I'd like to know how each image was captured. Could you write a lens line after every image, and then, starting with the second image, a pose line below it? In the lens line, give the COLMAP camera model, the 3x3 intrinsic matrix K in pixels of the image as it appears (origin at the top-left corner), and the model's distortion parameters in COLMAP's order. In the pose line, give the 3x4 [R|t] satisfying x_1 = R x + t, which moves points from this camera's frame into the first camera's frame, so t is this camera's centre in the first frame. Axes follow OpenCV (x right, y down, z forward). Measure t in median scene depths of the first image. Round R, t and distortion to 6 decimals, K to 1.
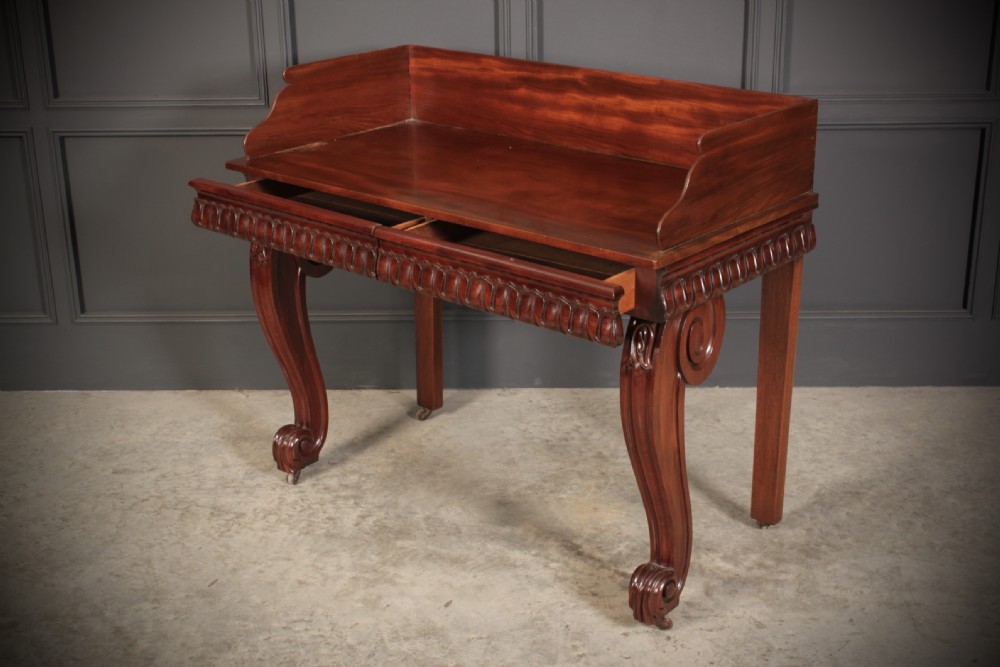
lens RADIAL K [[1448.9, 0, 502.0], [0, 1448.9, 337.3], [0, 0, 1]] dist [-0.018078, 0.072229]
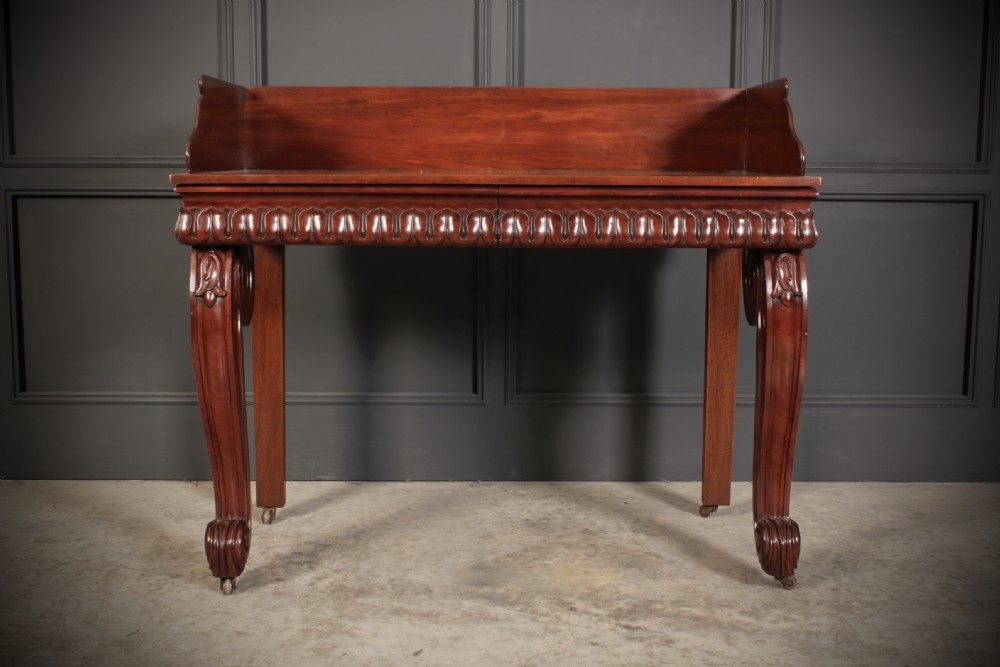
lens RADIAL K [[1279.6, 0, 501.1], [0, 1279.6, 332.2], [0, 0, 1]] dist [-0.055237, 0.098816]
pose [[0.999248, 0.015208, 0.035654, -0.017239], [-0.006949, 0.975206, -0.221191, 0.154753], [-0.038134, 0.220777, 0.974578, 0.233999]]
